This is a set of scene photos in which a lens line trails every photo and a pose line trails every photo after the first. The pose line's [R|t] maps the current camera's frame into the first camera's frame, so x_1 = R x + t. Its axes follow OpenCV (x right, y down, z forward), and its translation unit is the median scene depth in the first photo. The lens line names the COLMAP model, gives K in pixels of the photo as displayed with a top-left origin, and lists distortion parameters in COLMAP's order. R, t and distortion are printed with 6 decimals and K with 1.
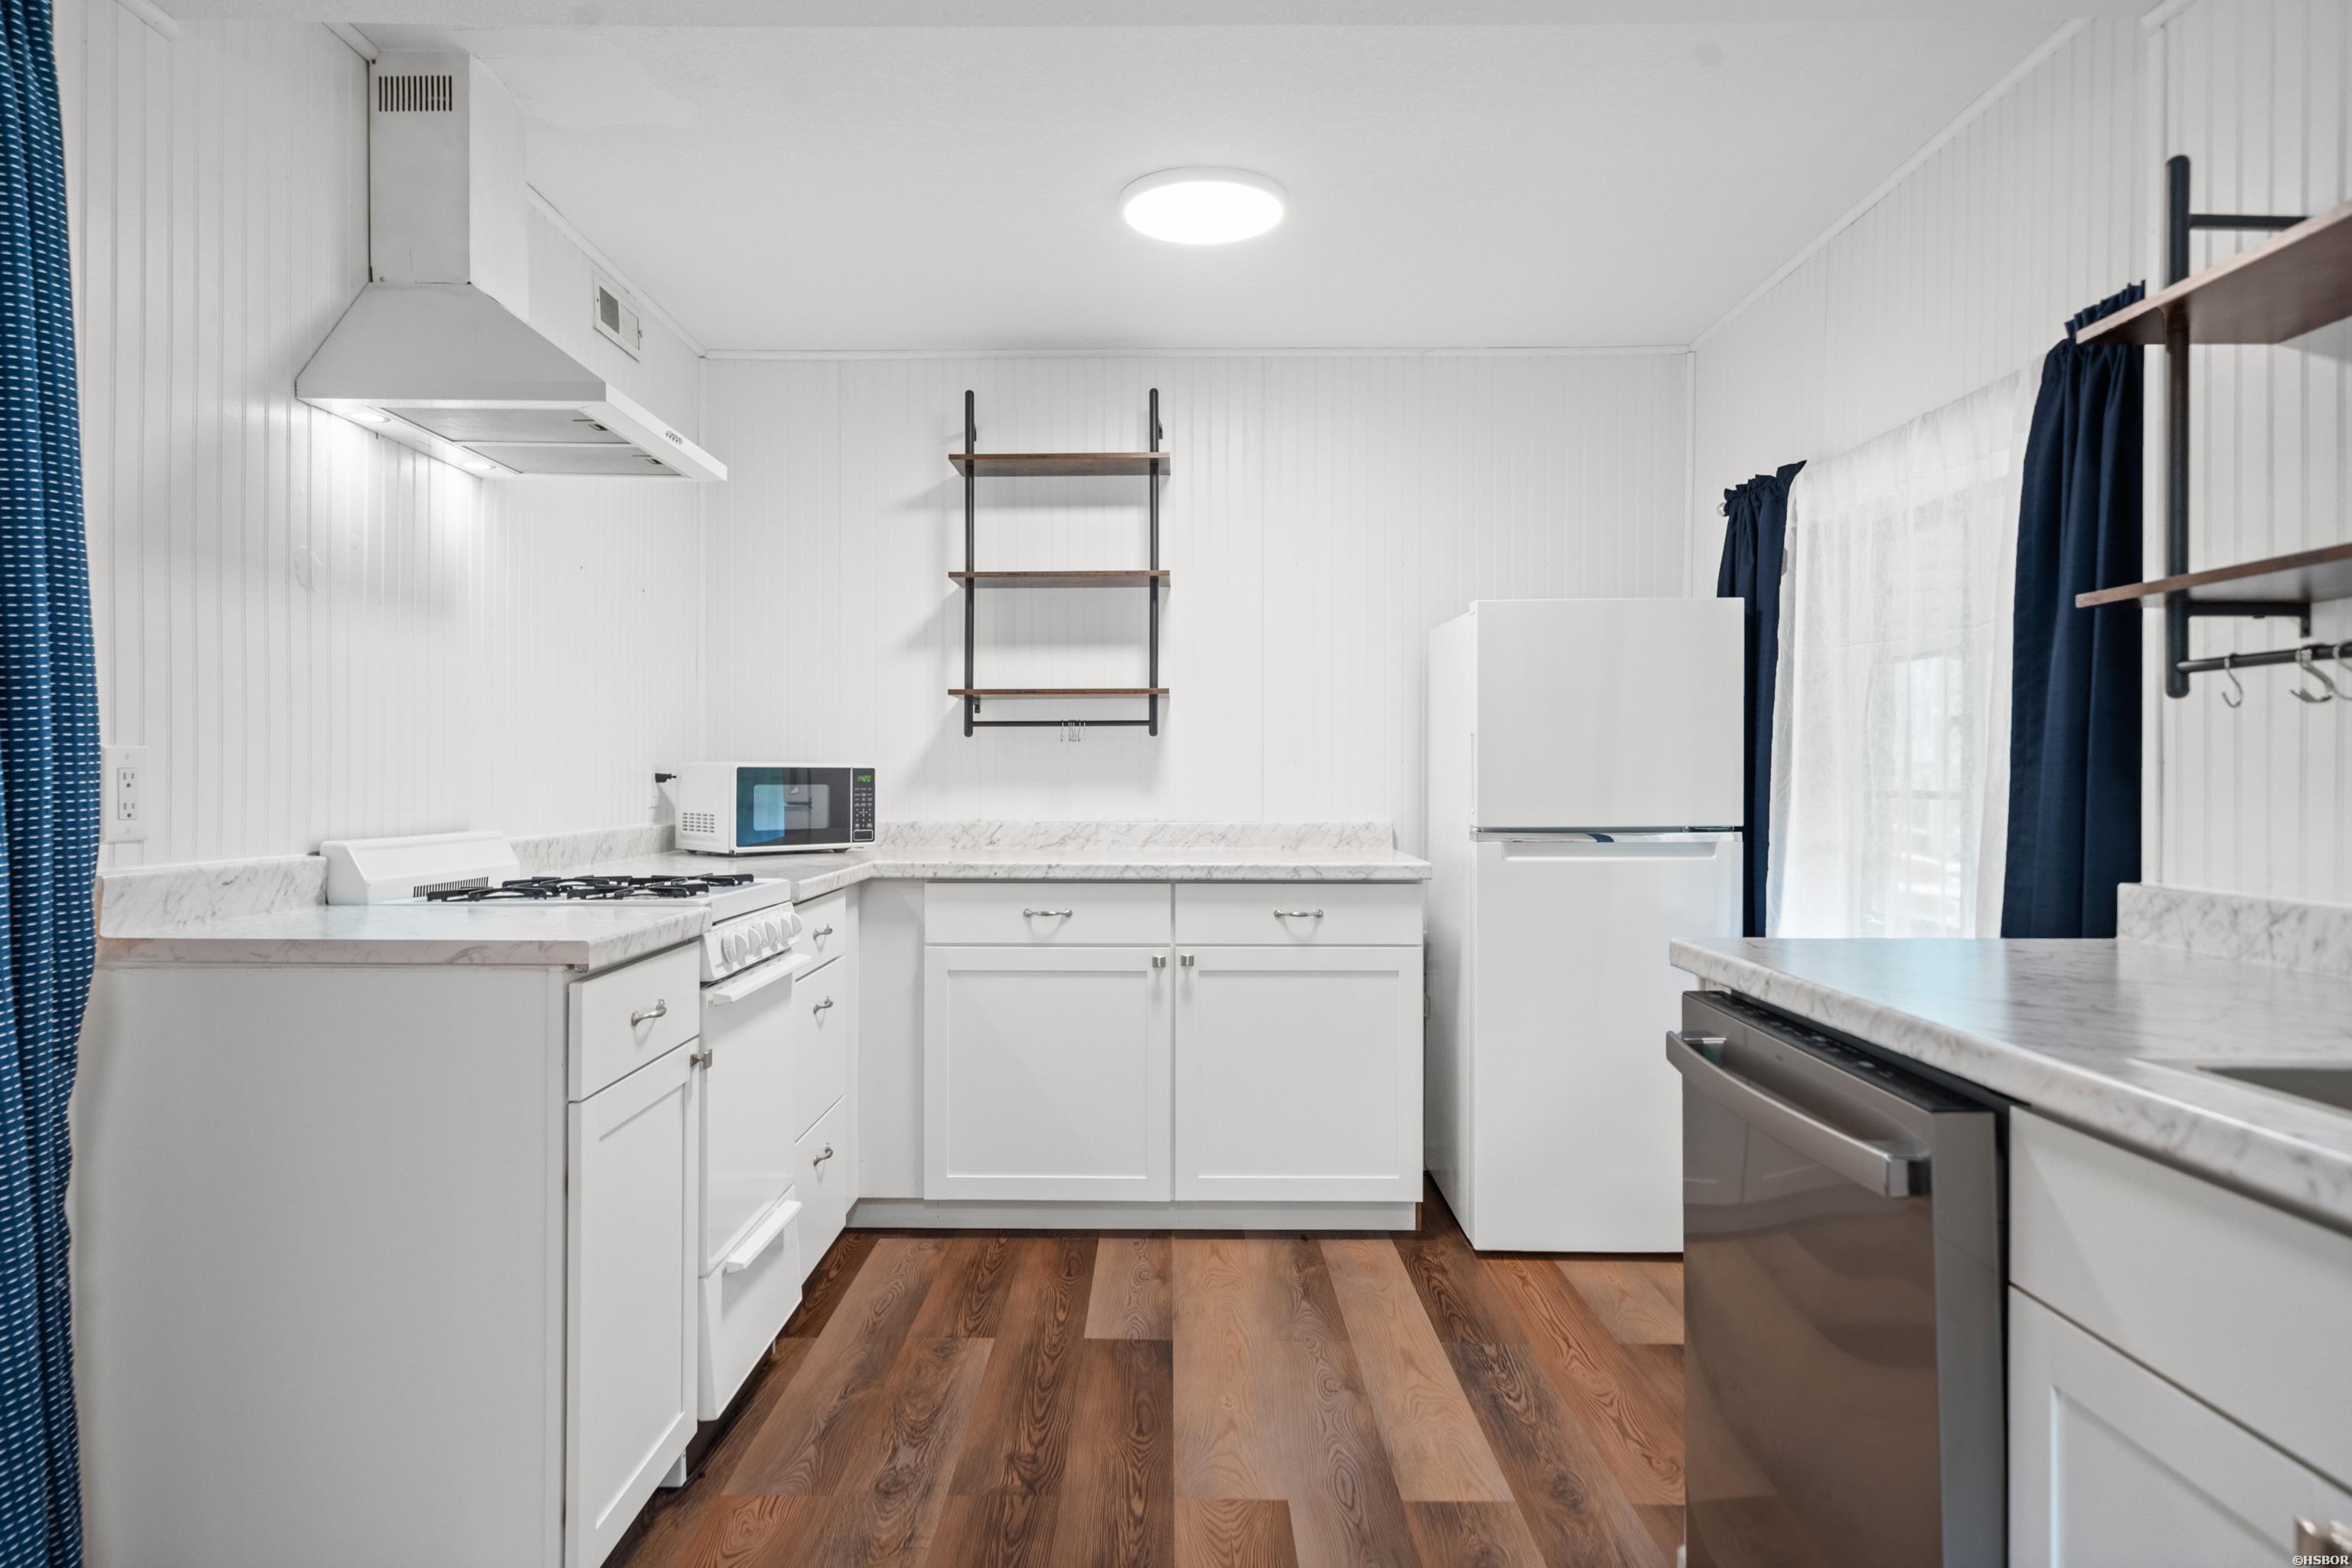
lens RADIAL K [[1387.3, 0, 1163.6], [0, 1387.3, 773.9], [0, 0, 1]] dist [-0.002070, -0.002002]
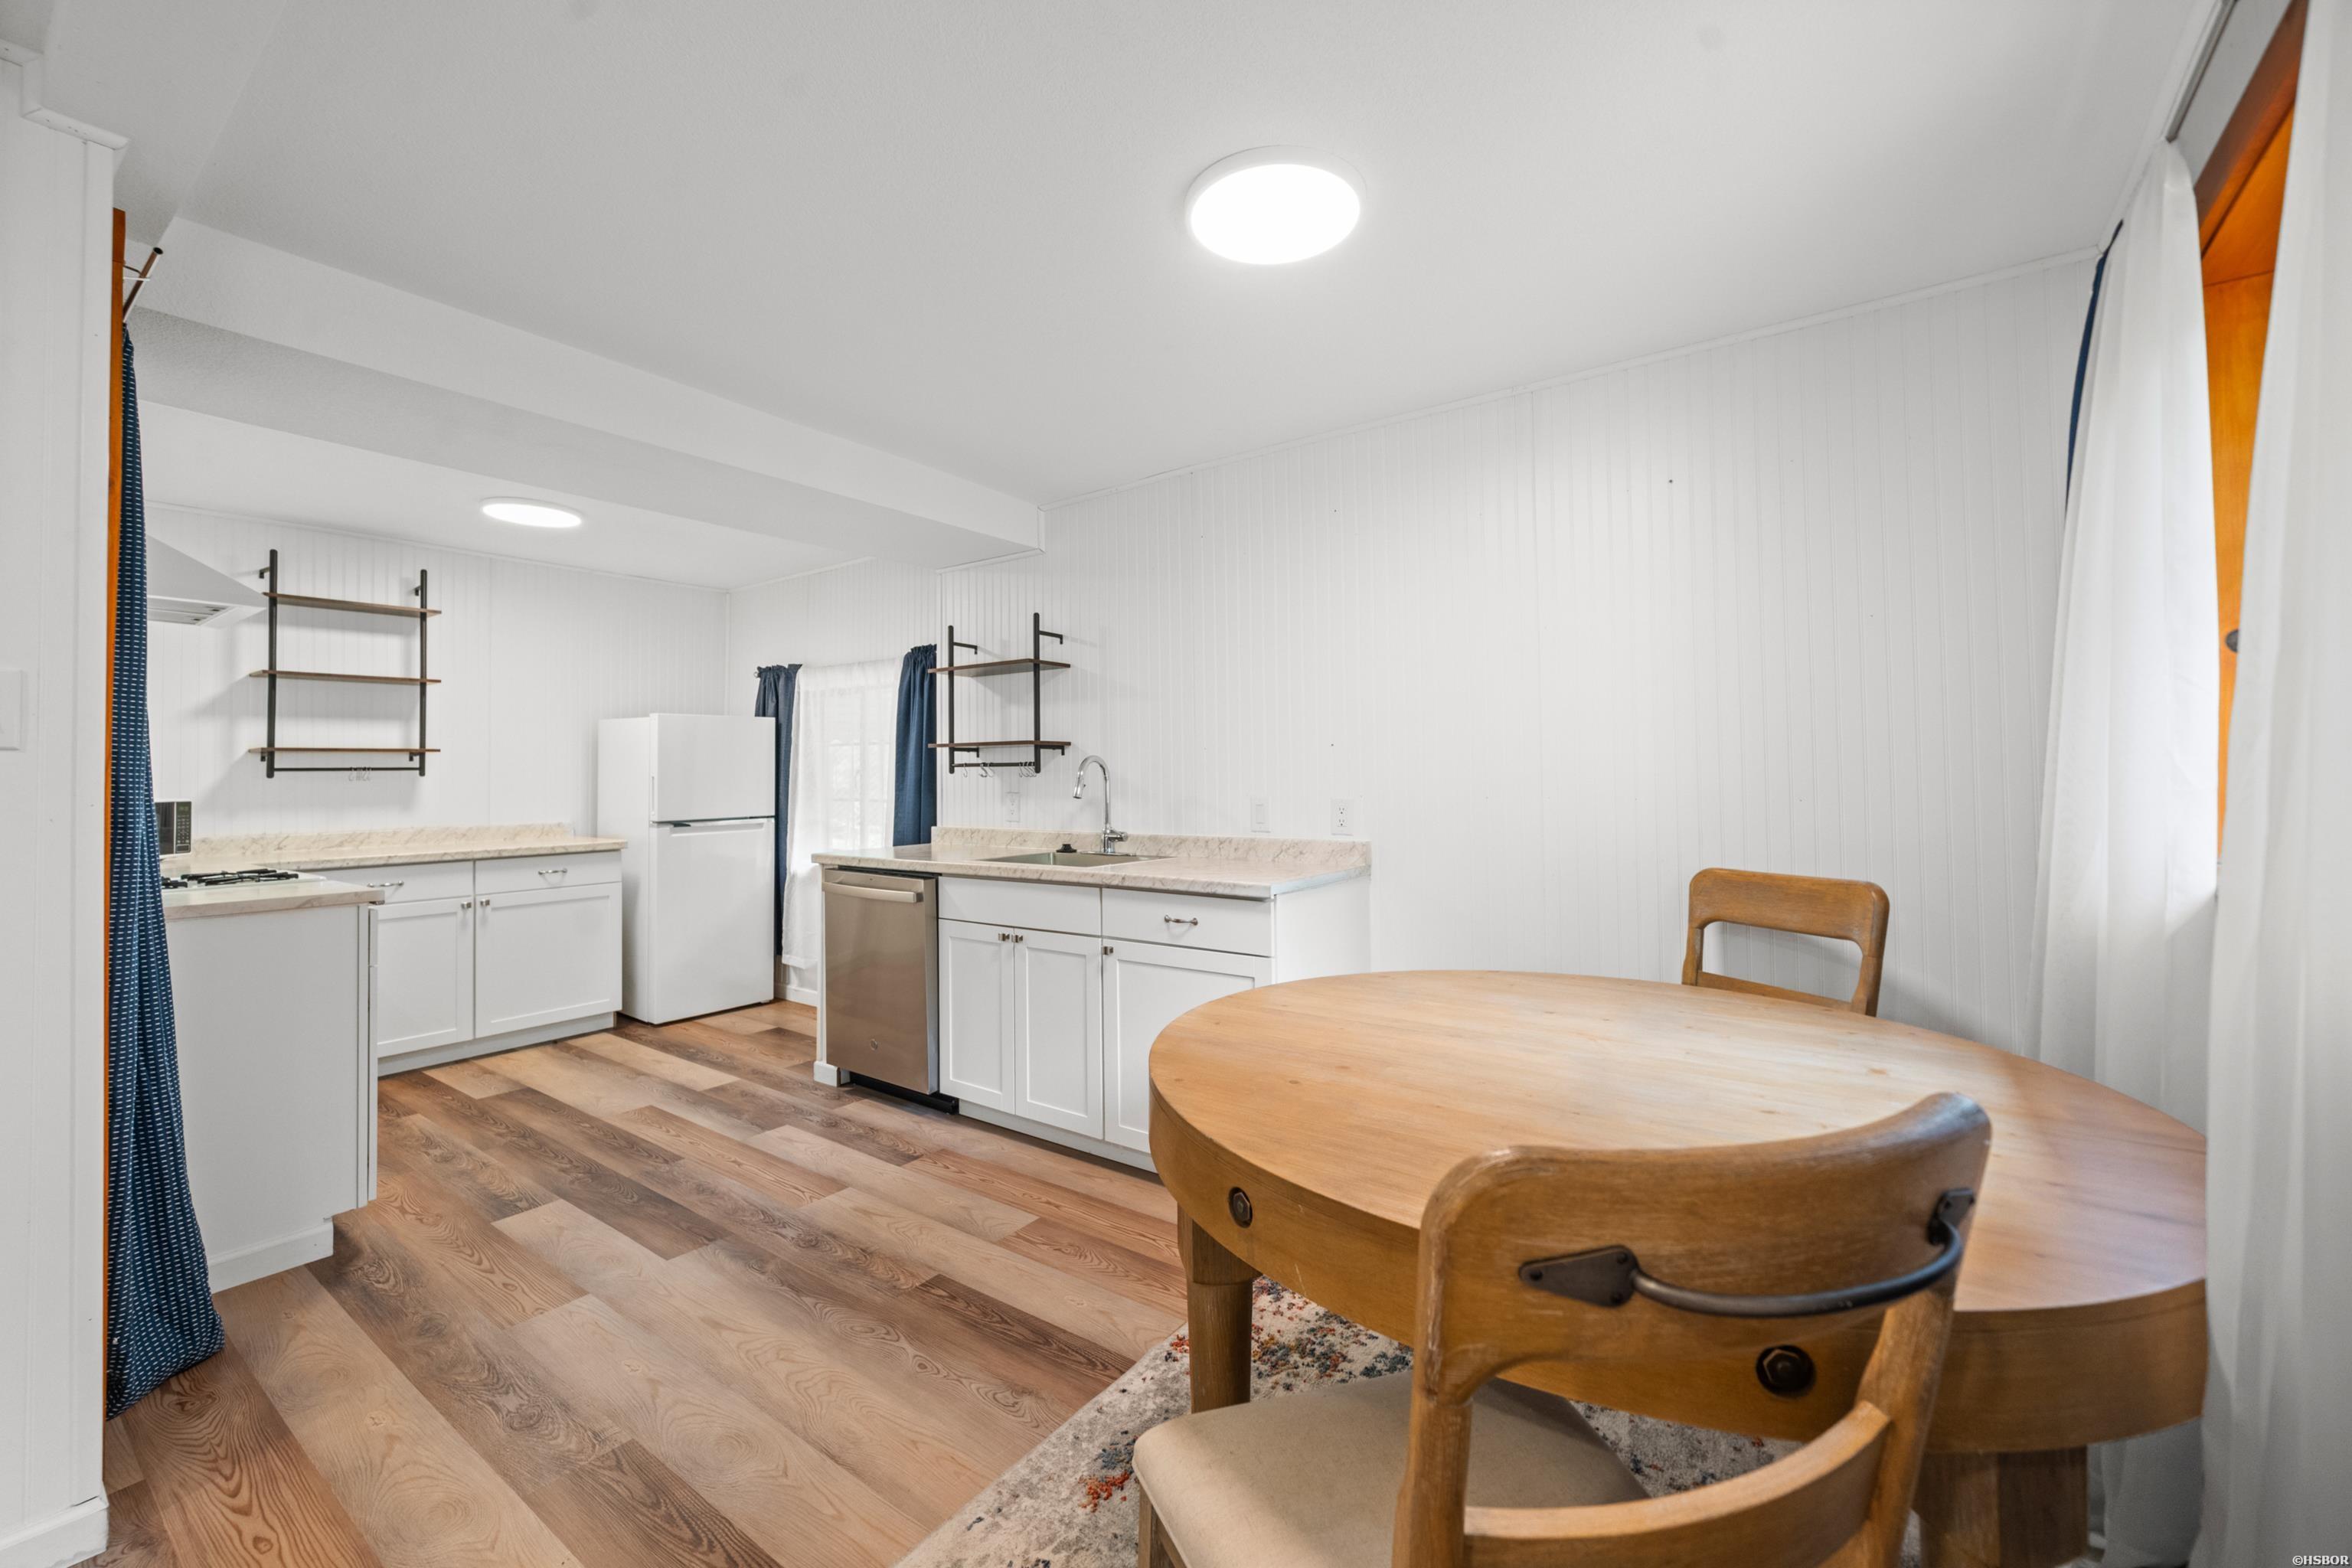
lens RADIAL K [[931.2, 0, 1168.5], [0, 931.2, 761.0], [0, 0, 1]] dist [-0.003443, 0.000127]
pose [[0.579095, 0.004101, 0.815250, -0.472486], [0.011069, 0.999856, -0.012892, -0.025680], [-0.815185, 0.016490, 0.578966, -0.447081]]
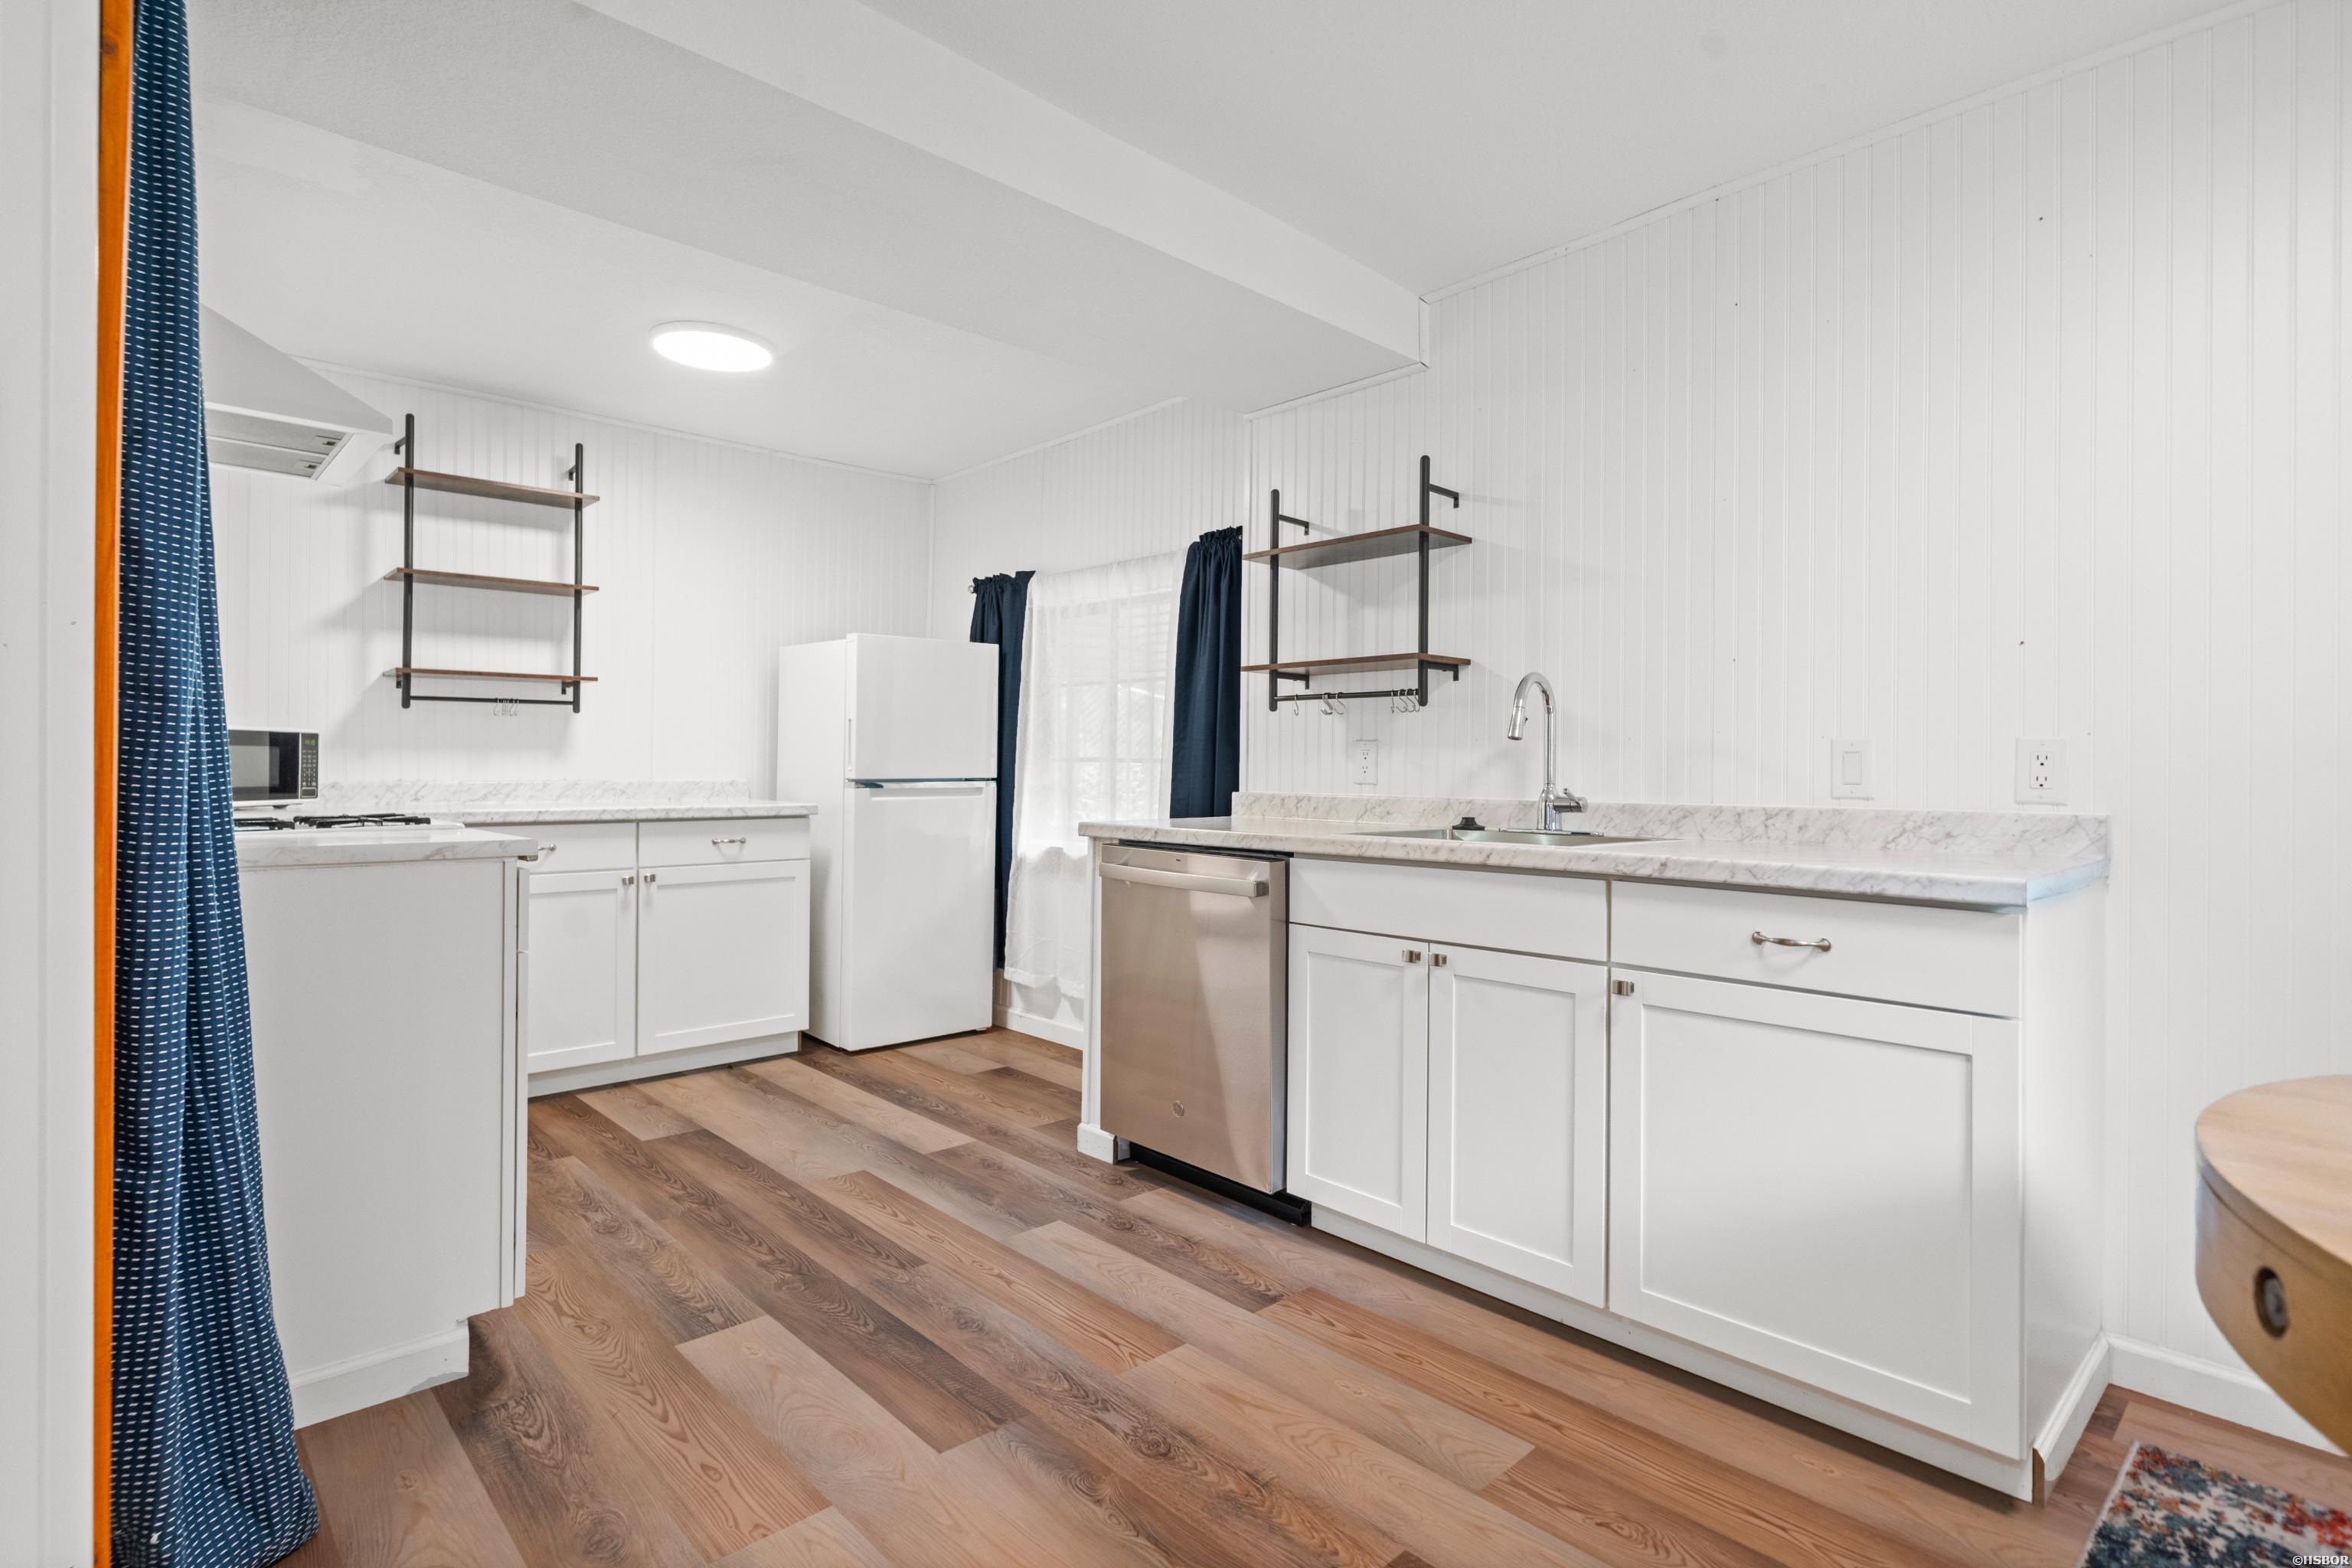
lens RADIAL K [[1144.8, 0, 1155.7], [0, 1144.8, 769.7], [0, 0, 1]] dist [0.000735, -0.000068]
pose [[0.729438, 0.001250, 0.684046, -0.405857], [-0.005937, 0.999972, 0.004505, 0.020166], [-0.684021, -0.007347, 0.729425, -0.169559]]
